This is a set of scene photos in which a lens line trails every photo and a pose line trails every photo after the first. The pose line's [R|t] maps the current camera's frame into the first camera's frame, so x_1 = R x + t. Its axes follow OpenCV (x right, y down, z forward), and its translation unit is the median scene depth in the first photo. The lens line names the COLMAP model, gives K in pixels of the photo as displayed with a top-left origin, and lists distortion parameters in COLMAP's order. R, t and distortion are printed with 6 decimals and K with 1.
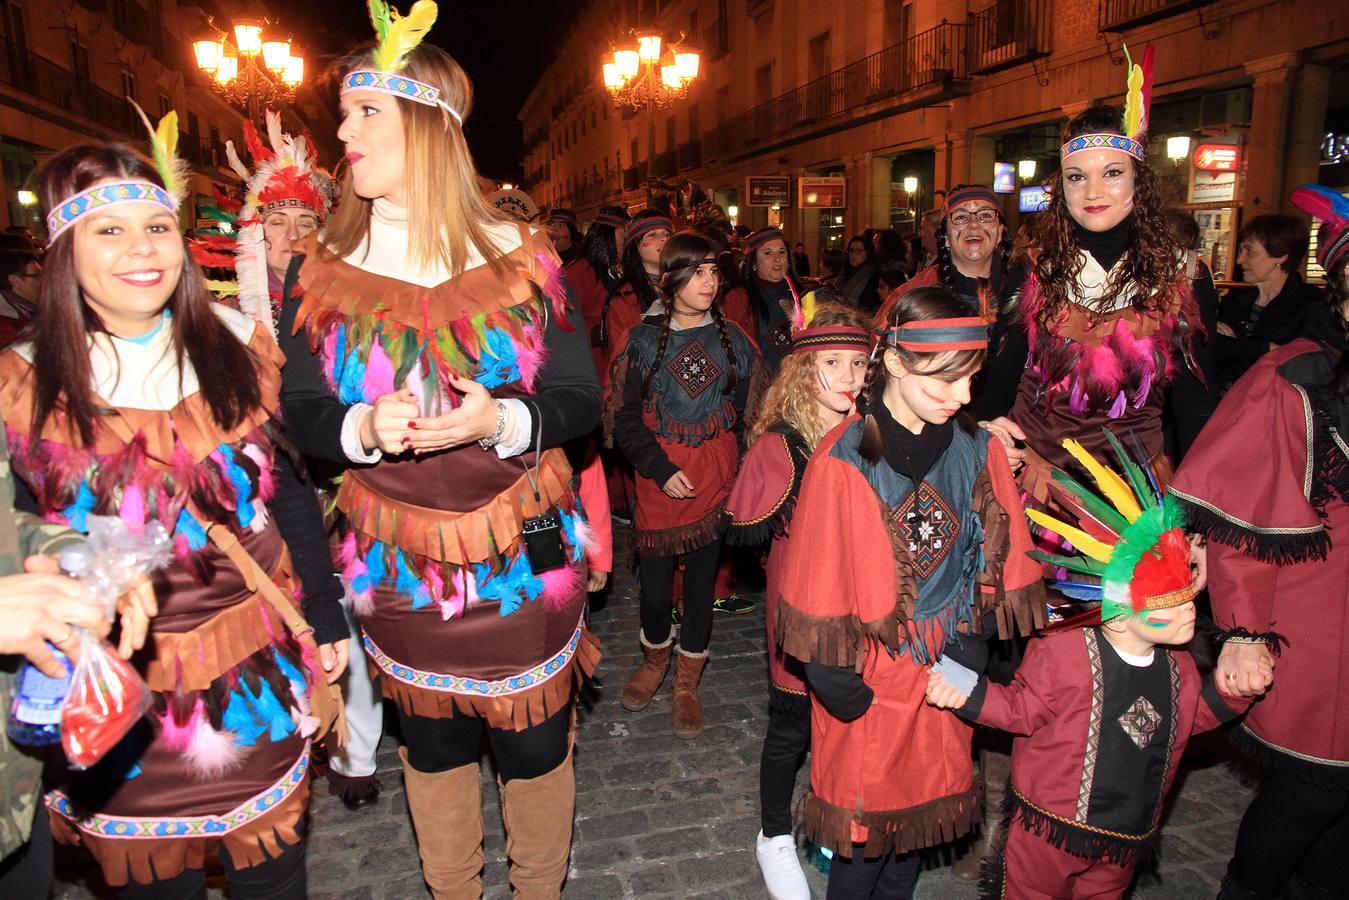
lens RADIAL K [[941.6, 0, 679.0], [0, 941.6, 456.9], [0, 0, 1]] dist [-0.091413, 0.050101]
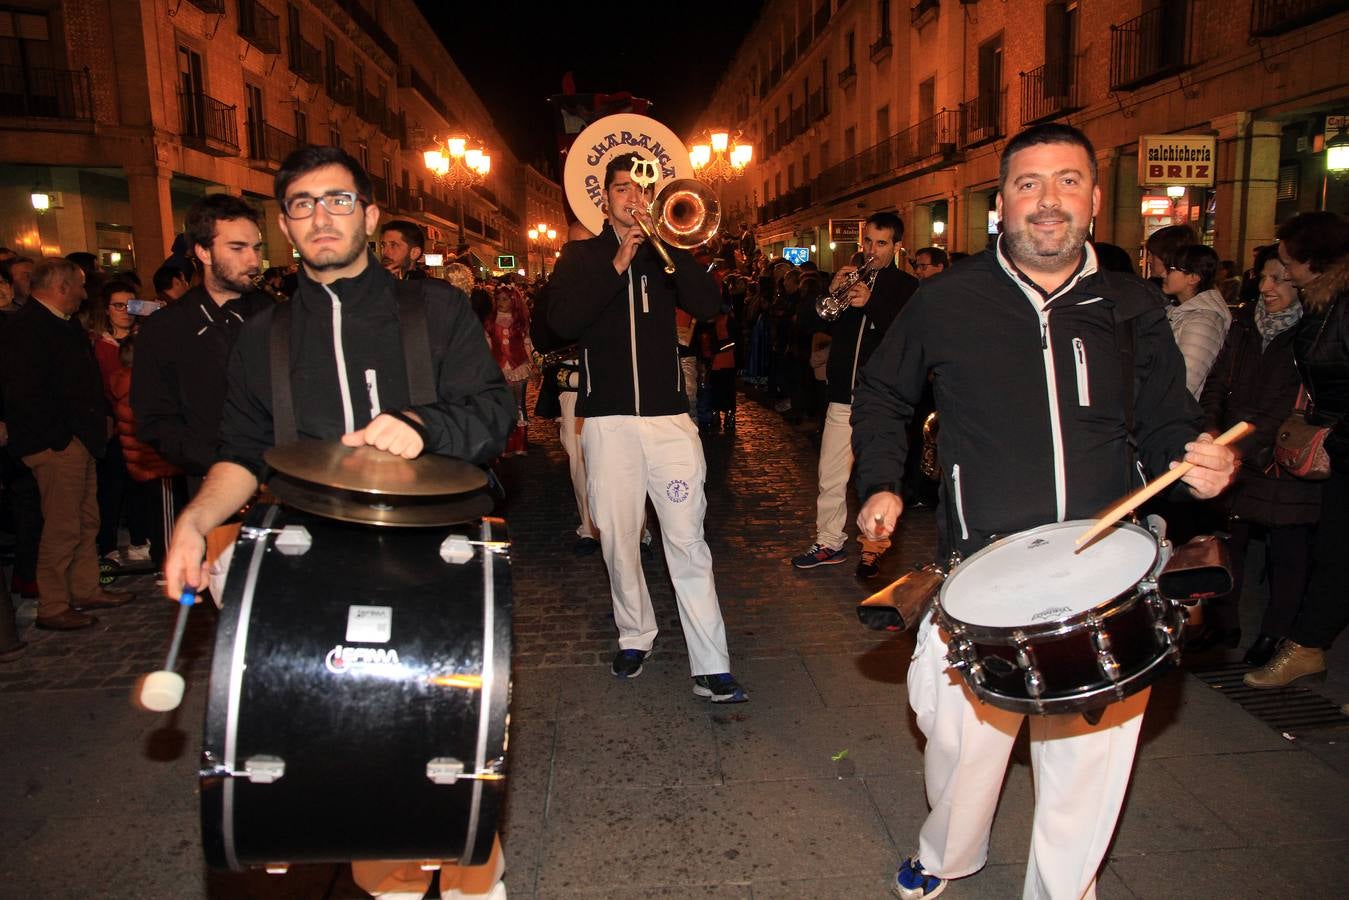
lens RADIAL K [[941.6, 0, 679.8], [0, 941.6, 436.8], [0, 0, 1]] dist [-0.091413, 0.050101]
pose [[0.984369, 0.022541, -0.174671, 0.146095], [-0.030544, 0.998597, -0.043265, 0.071804], [0.173451, 0.047924, 0.983676, -0.358528]]
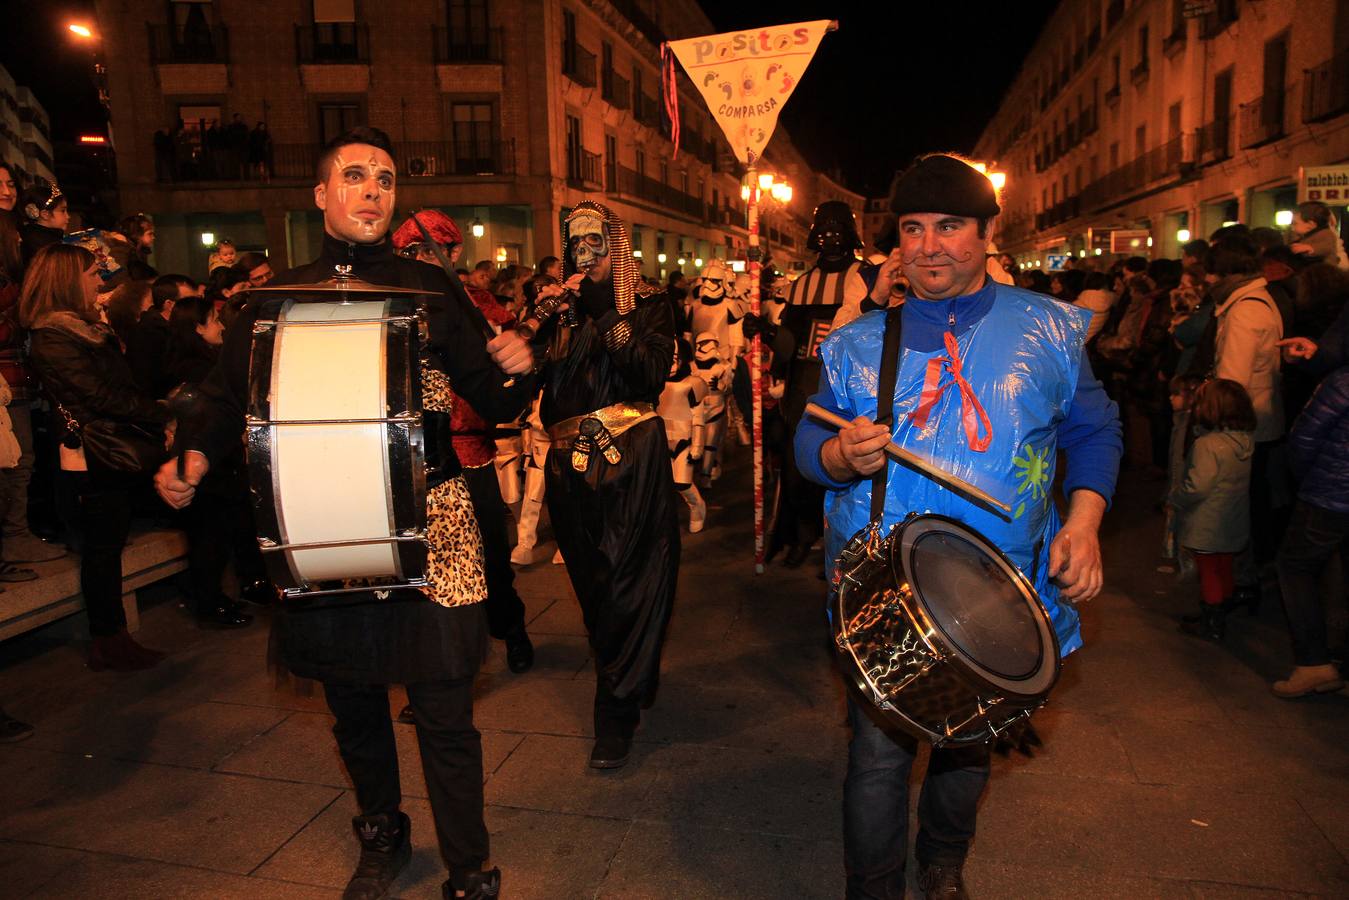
lens RADIAL K [[947.8, 0, 673.2], [0, 947.8, 442.4], [0, 0, 1]] dist [-0.093946, 0.050894]
pose [[0.883626, 0.061020, -0.464200, 0.265293], [-0.081359, 0.996398, -0.023893, 0.139801], [0.461071, 0.058880, 0.885408, -0.684380]]
